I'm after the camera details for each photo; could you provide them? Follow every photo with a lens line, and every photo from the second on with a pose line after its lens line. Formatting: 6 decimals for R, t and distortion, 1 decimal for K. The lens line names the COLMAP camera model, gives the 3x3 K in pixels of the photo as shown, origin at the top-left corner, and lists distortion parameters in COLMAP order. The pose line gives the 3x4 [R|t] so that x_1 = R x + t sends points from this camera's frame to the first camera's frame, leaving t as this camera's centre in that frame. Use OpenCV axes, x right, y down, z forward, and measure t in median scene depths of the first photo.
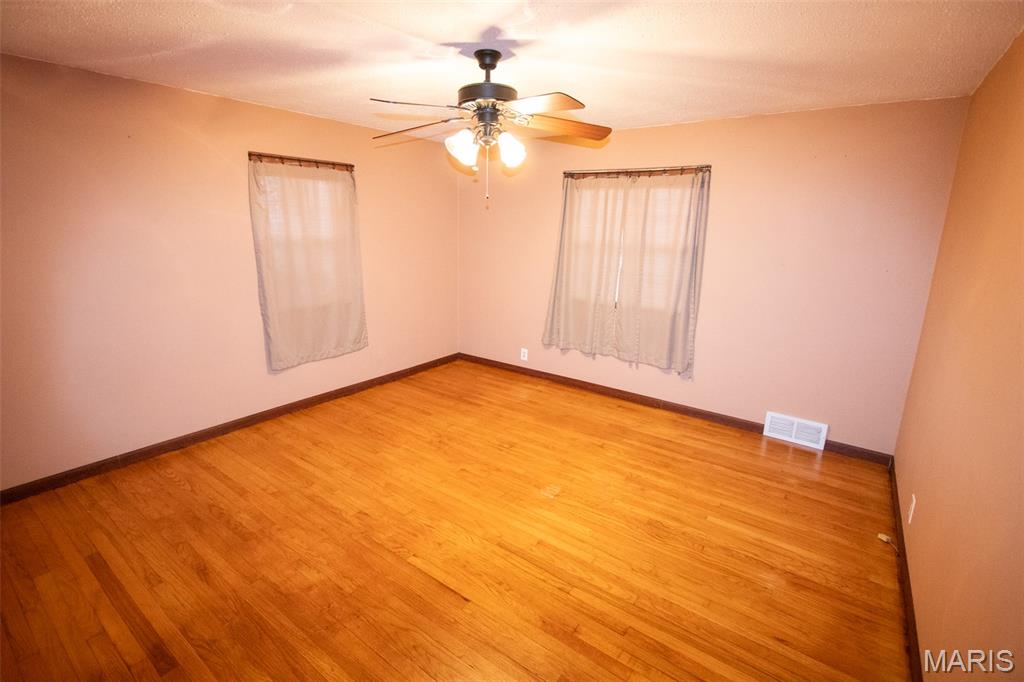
lens RADIAL K [[468.4, 0, 512.7], [0, 468.4, 336.0], [0, 0, 1]] dist [-0.014619, -0.000393]
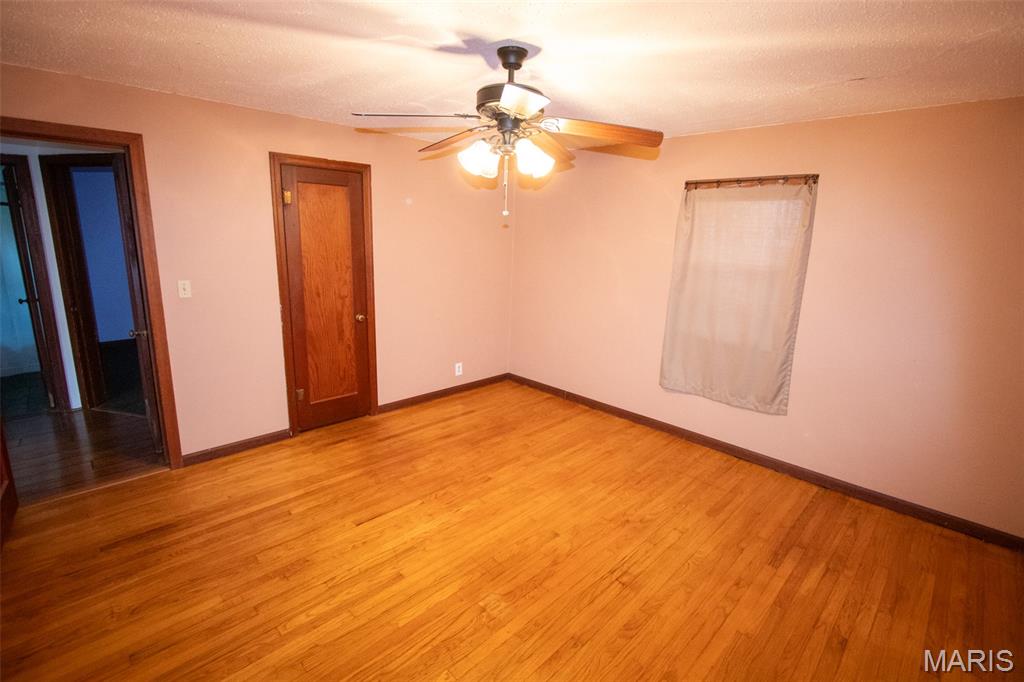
lens RADIAL K [[468.4, 0, 512.7], [0, 468.4, 336.0], [0, 0, 1]] dist [-0.014619, -0.000393]
pose [[-0.150787, 0.192321, -0.969678, 0.731158], [-0.263894, 0.937467, 0.226968, -0.246732], [0.952693, 0.290116, -0.090605, 1.006501]]
